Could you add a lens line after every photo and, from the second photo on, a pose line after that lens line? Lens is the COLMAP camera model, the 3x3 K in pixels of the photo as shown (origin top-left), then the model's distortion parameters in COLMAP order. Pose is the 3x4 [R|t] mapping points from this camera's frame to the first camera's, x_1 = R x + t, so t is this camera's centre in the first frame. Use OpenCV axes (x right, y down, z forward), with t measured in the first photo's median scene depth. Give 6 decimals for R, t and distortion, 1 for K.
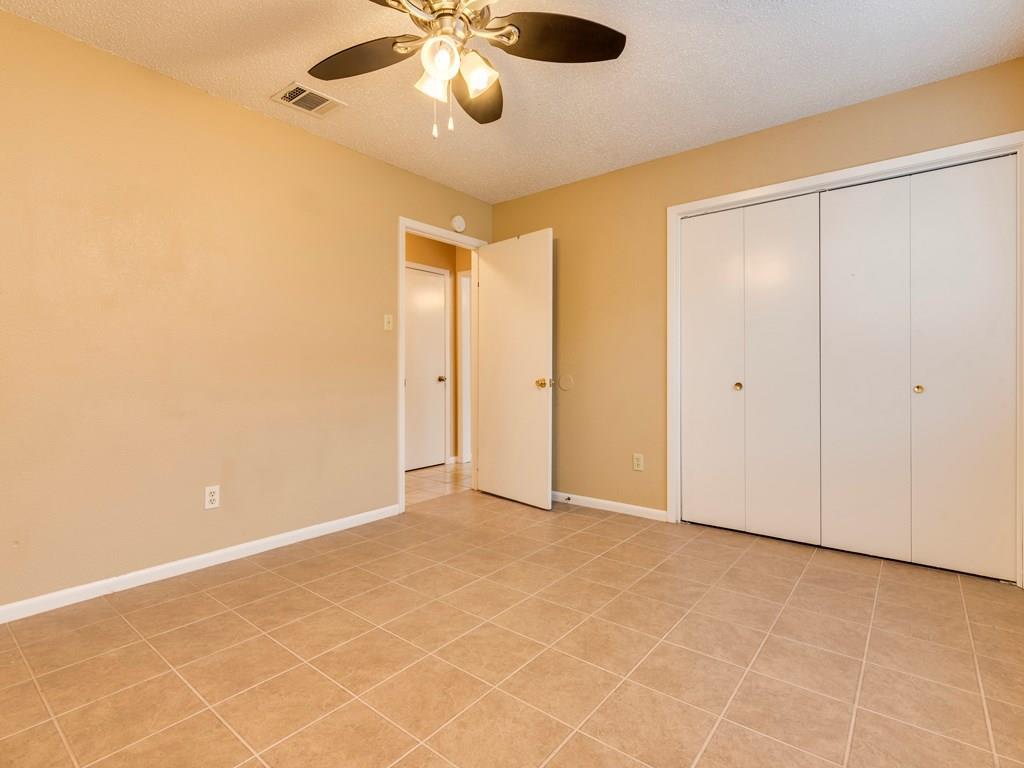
lens RADIAL K [[500.3, 0, 510.5], [0, 500.3, 382.2], [0, 0, 1]] dist [0.000094, -0.000409]
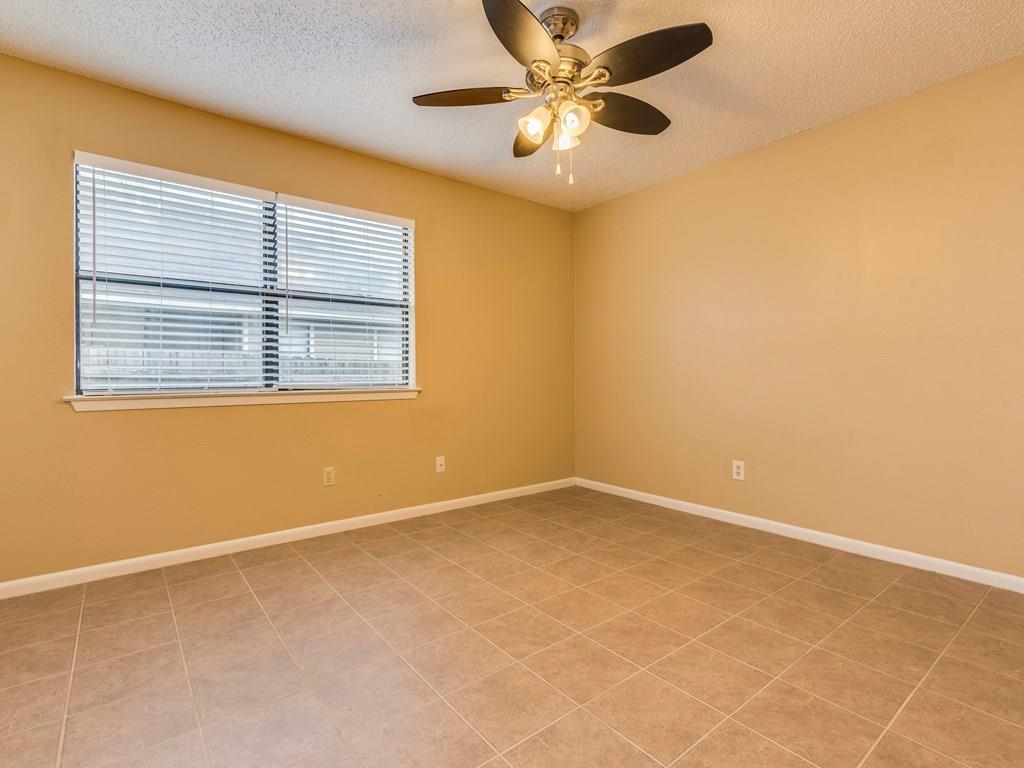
lens RADIAL K [[500.3, 0, 513.4], [0, 500.3, 381.6], [0, 0, 1]] dist [0.000094, -0.000409]
pose [[-0.974679, -0.001068, 0.223604, -0.262915], [0.006983, 0.999356, 0.035210, -0.041510], [-0.223498, 0.035879, -0.974044, 2.072337]]
